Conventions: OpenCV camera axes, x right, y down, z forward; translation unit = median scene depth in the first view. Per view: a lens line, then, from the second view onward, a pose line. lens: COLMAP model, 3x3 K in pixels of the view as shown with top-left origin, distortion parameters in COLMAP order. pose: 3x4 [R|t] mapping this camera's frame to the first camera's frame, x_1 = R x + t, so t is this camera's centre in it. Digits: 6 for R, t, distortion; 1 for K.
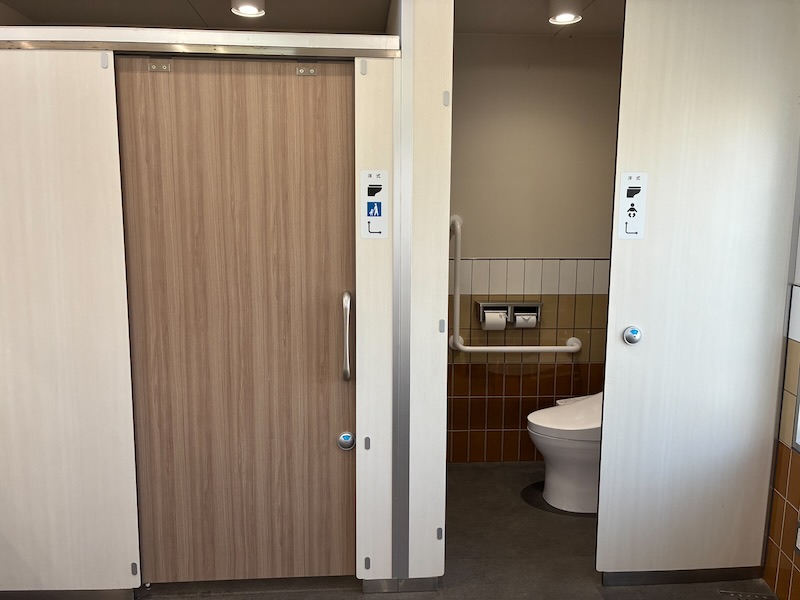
lens RADIAL K [[608.2, 0, 399.1], [0, 608.2, 301.5], [0, 0, 1]] dist [0.006218, 0.000145]
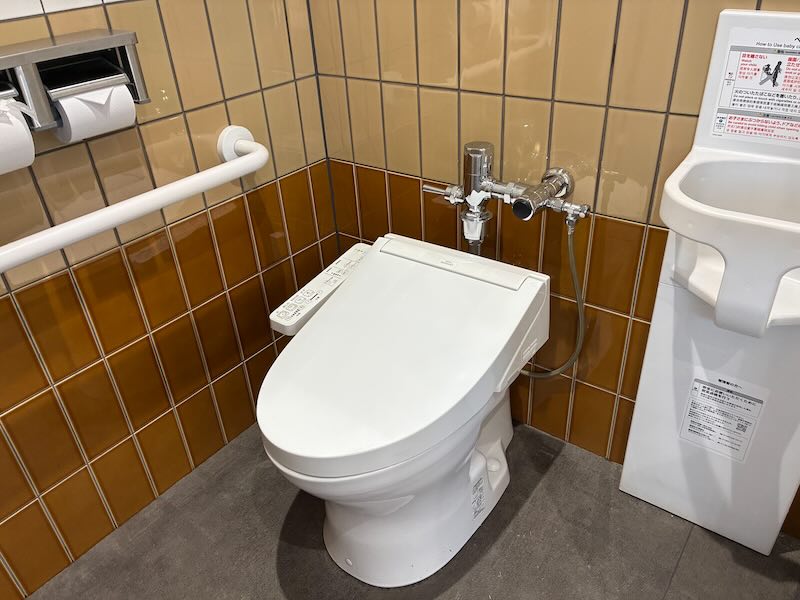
lens RADIAL K [[608.2, 0, 399.1], [0, 608.2, 301.5], [0, 0, 1]] dist [0.006218, 0.000145]
pose [[0.658592, -0.427225, 0.619464, 0.085854], [0.152300, 0.881847, 0.446262, 0.004950], [-0.736927, -0.199560, 0.645844, 0.682273]]
